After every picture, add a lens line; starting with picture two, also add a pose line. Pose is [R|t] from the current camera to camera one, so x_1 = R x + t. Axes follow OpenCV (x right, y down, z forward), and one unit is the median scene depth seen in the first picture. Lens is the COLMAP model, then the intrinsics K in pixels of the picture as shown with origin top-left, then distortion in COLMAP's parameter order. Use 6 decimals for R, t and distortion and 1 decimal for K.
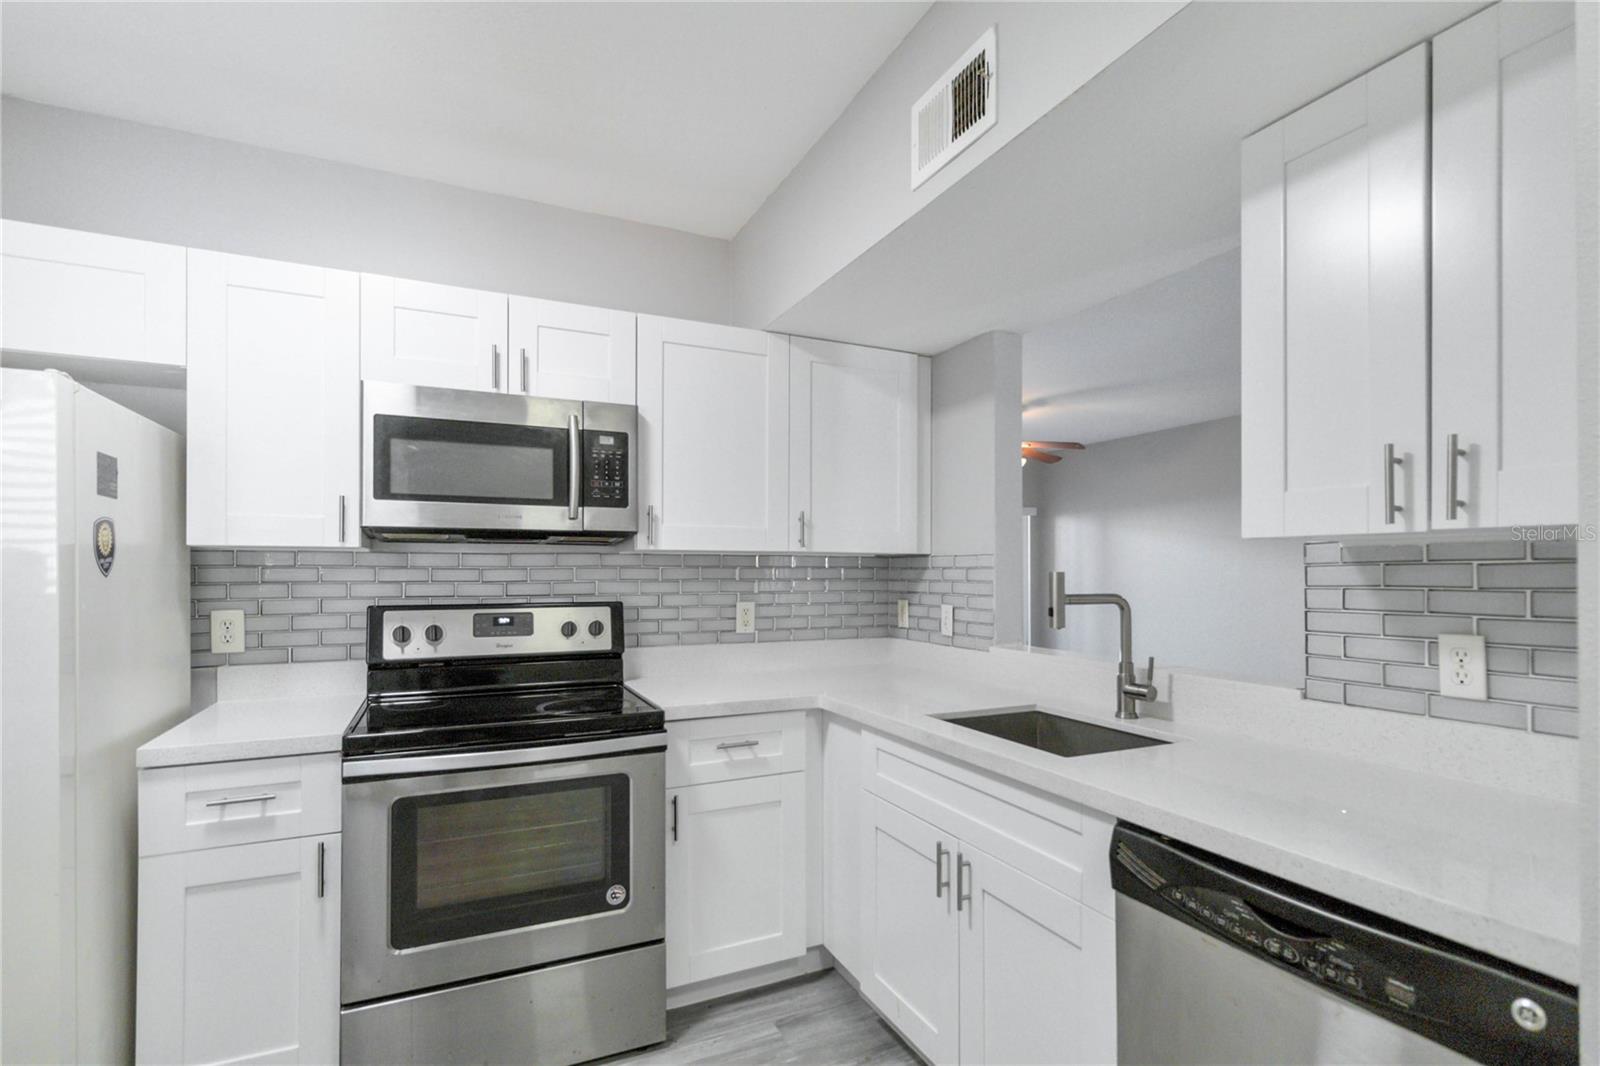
lens RADIAL K [[746.9, 0, 788.8], [0, 746.9, 570.9], [0, 0, 1]] dist [-0.006811, 0.000575]
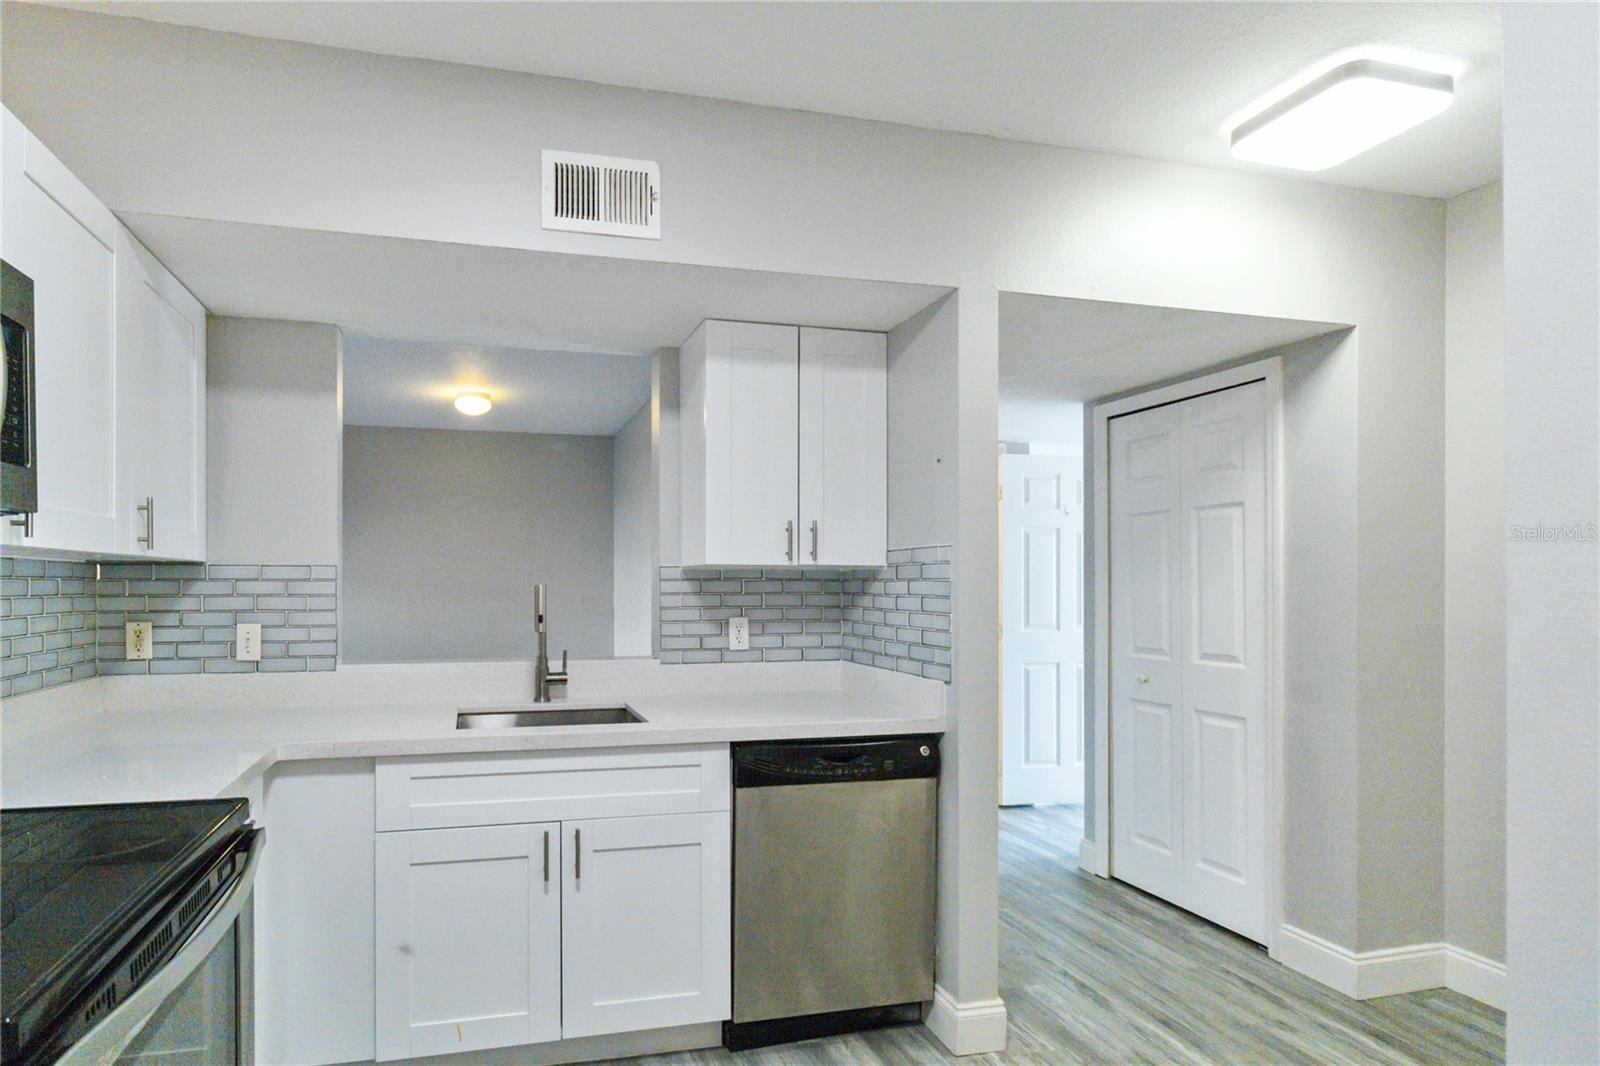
lens RADIAL K [[746.9, 0, 707.5], [0, 746.9, 584.4], [0, 0, 1]] dist [-0.006811, 0.000575]
pose [[0.228351, -0.001165, 0.973578, -0.853904], [-0.001843, 0.999997, 0.001629, -0.001567], [-0.973577, -0.002166, 0.228348, 0.547524]]
